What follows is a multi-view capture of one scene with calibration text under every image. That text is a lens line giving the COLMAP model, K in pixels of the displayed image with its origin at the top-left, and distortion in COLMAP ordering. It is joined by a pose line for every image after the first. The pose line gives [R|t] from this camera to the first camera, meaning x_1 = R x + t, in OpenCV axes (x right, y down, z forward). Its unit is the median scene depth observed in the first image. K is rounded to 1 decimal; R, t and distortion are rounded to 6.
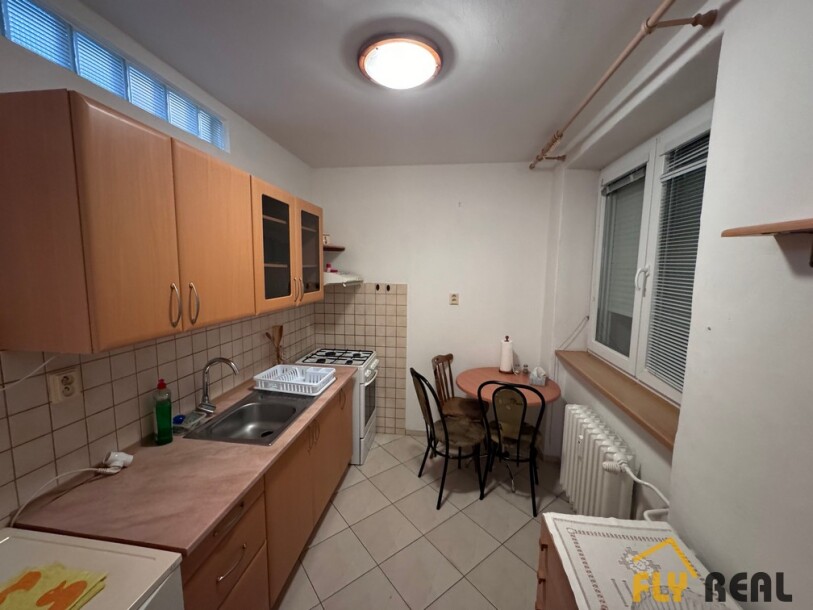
lens RADIAL K [[325.9, 0, 406.5], [0, 325.9, 305.0], [0, 0, 1]] dist [0.000525, 0.000036]
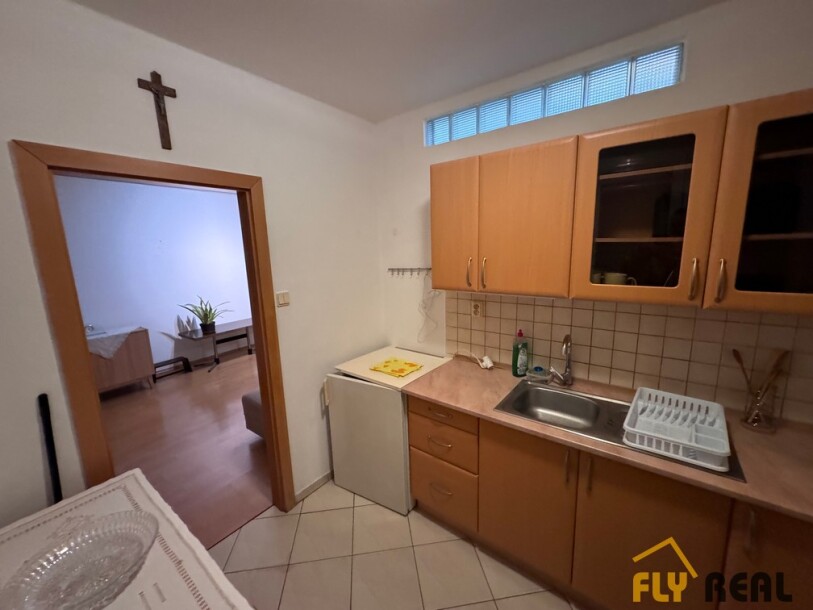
lens RADIAL K [[325.9, 0, 406.5], [0, 325.9, 305.0], [0, 0, 1]] dist [0.000525, 0.000036]
pose [[-0.503120, 0.151123, -0.850901, 0.523350], [-0.081056, 0.972000, 0.220558, -0.109988], [0.860407, 0.179938, -0.476783, 1.043836]]
